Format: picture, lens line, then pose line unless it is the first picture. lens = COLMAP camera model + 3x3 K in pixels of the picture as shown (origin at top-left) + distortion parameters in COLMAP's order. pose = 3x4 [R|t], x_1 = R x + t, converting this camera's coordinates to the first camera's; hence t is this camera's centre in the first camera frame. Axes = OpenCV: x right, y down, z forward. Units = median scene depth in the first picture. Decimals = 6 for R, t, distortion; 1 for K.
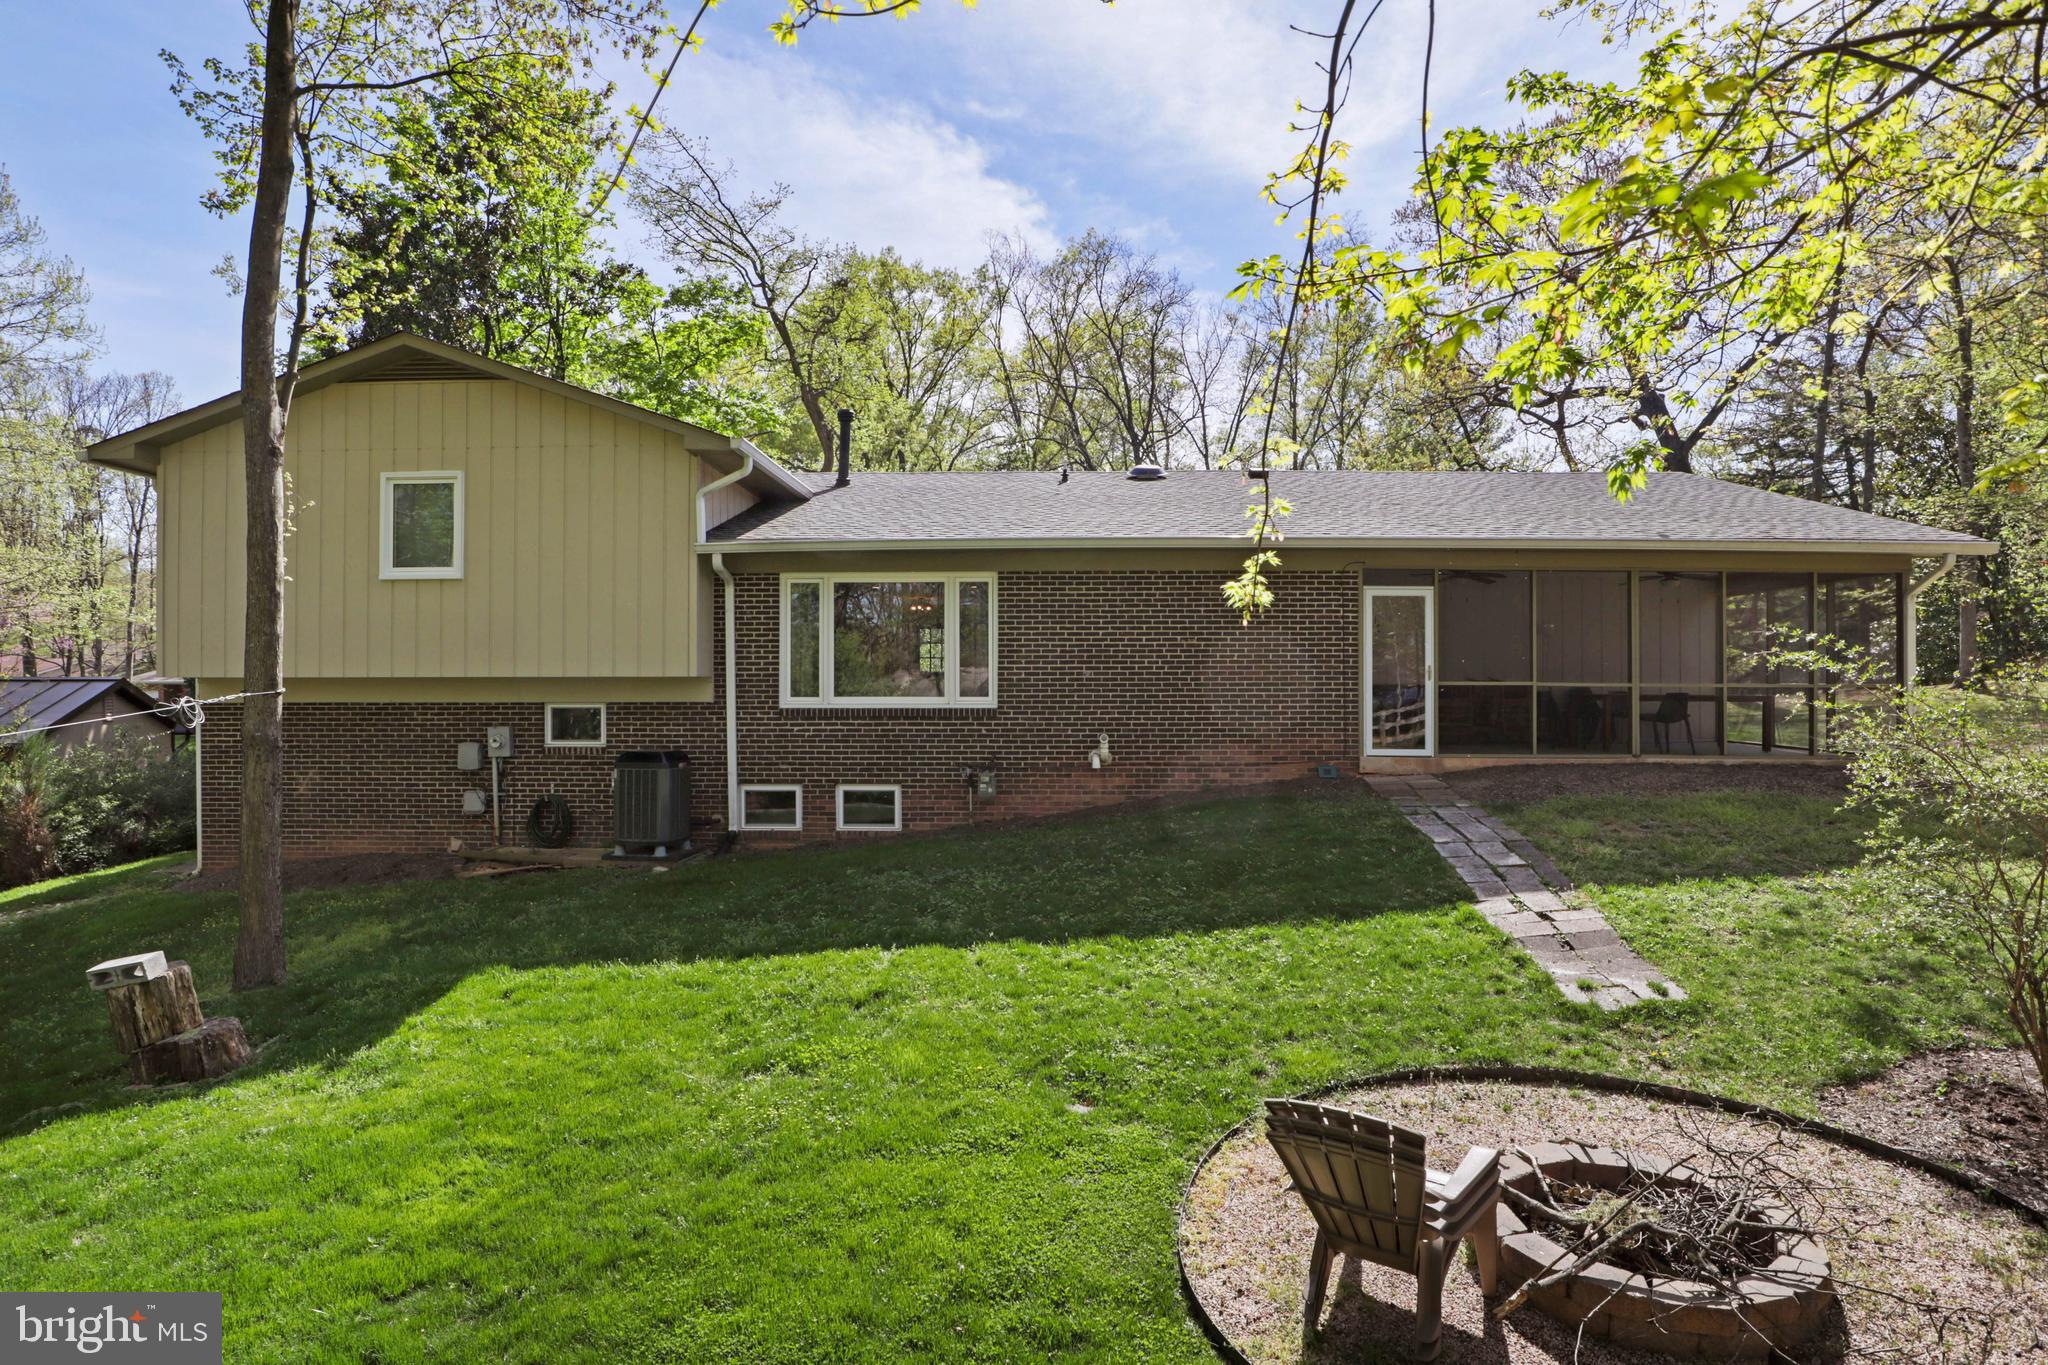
lens RADIAL K [[1098.7, 0, 1024.0], [0, 1098.7, 682.5], [0, 0, 1]] dist [-0.032210, 0.000477]
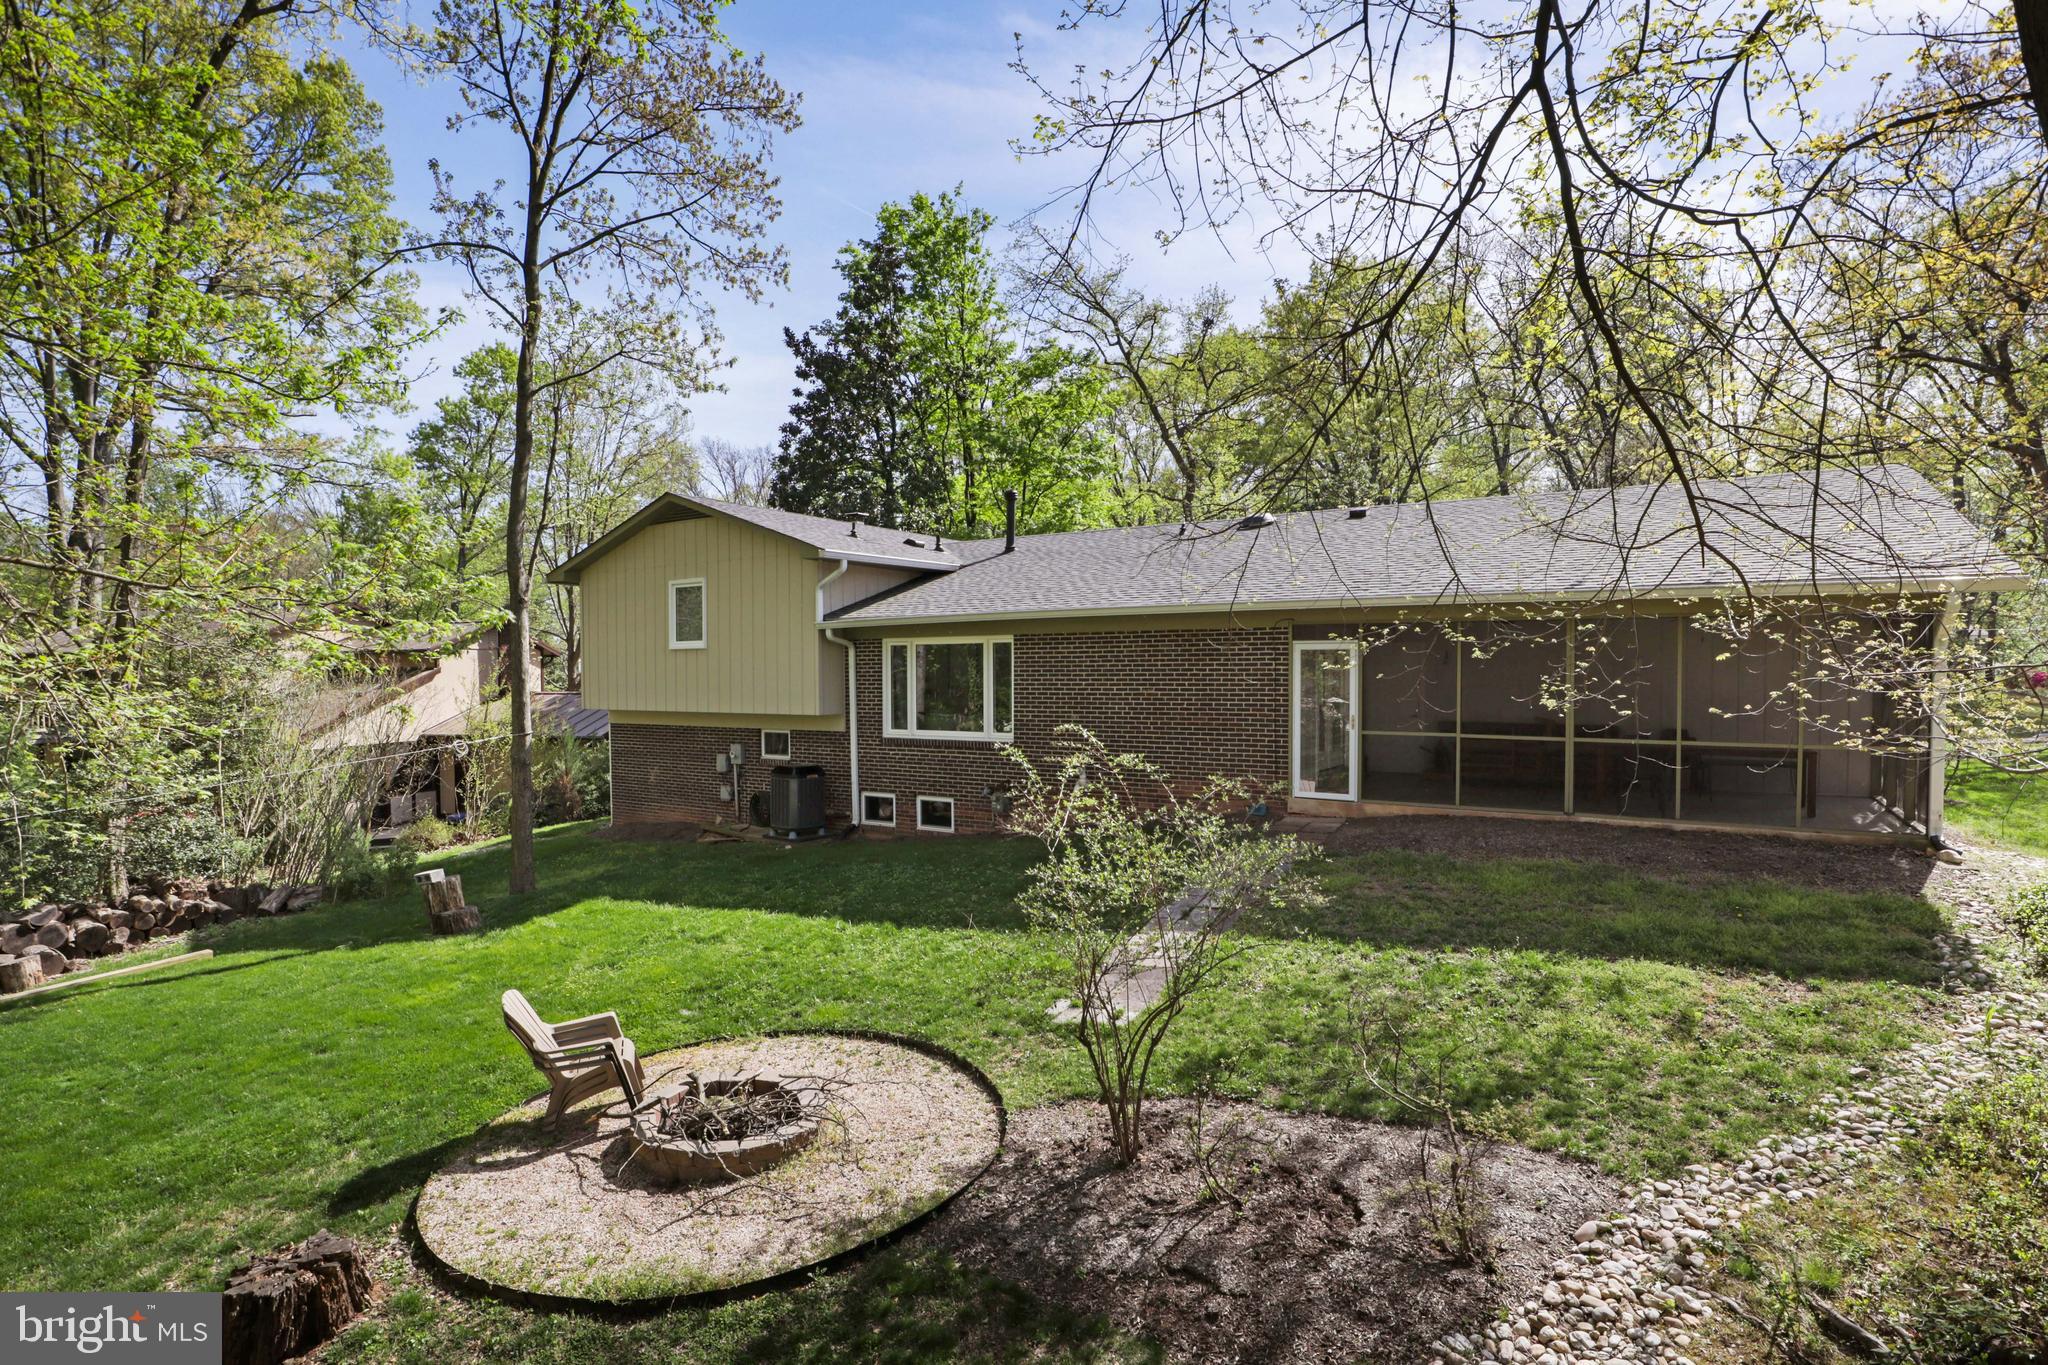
lens RADIAL K [[1098.7, 0, 1024.0], [0, 1098.7, 682.5], [0, 0, 1]] dist [-0.032210, 0.000477]
pose [[0.844381, 0.002750, -0.535736, 0.667343], [0.008243, 0.999802, 0.018124, -0.068963], [0.535680, -0.019720, 0.844191, -0.063578]]
